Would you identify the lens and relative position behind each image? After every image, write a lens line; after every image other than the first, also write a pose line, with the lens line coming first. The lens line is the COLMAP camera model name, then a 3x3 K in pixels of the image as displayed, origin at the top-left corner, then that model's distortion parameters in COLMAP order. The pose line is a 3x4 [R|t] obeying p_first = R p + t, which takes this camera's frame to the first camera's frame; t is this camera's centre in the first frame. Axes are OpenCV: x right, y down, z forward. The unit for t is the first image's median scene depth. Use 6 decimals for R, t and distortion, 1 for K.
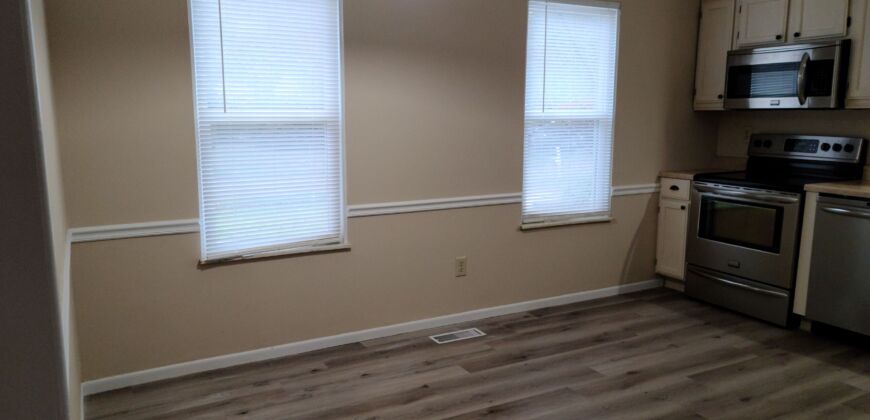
lens RADIAL K [[635.0, 0, 432.4], [0, 635.0, 229.0], [0, 0, 1]] dist [0.090840, -0.036915]
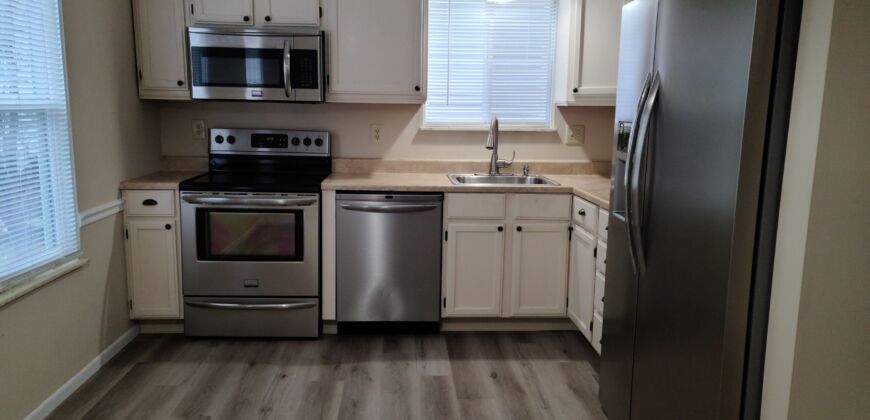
lens RADIAL K [[631.2, 0, 433.7], [0, 631.2, 214.3], [0, 0, 1]] dist [0.042259, -0.001725]
pose [[0.436651, -0.150586, 0.886938, -0.157186], [0.150012, 0.984276, 0.093260, -0.080545], [-0.887035, 0.092329, 0.452375, 0.431670]]
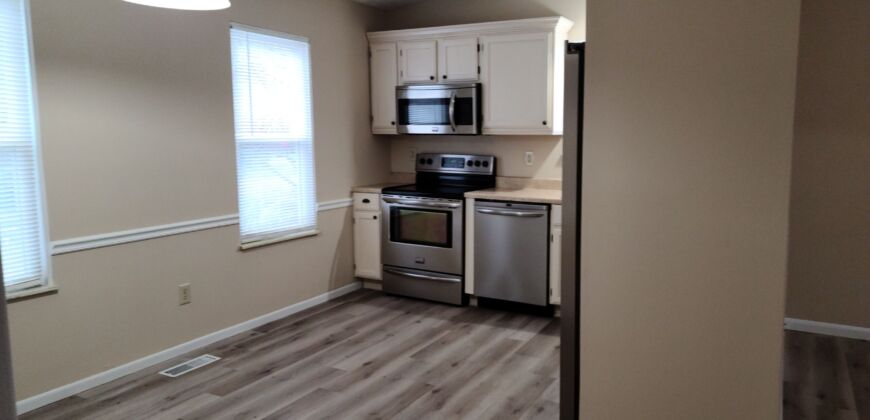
lens RADIAL K [[633.6, 0, 433.9], [0, 633.6, 221.7], [0, 0, 1]] dist [0.081908, -0.000748]
pose [[0.849788, -0.076599, 0.521529, -0.133992], [0.096514, 0.995270, -0.011081, -0.002847], [-0.518213, 0.059751, 0.853162, -0.035907]]
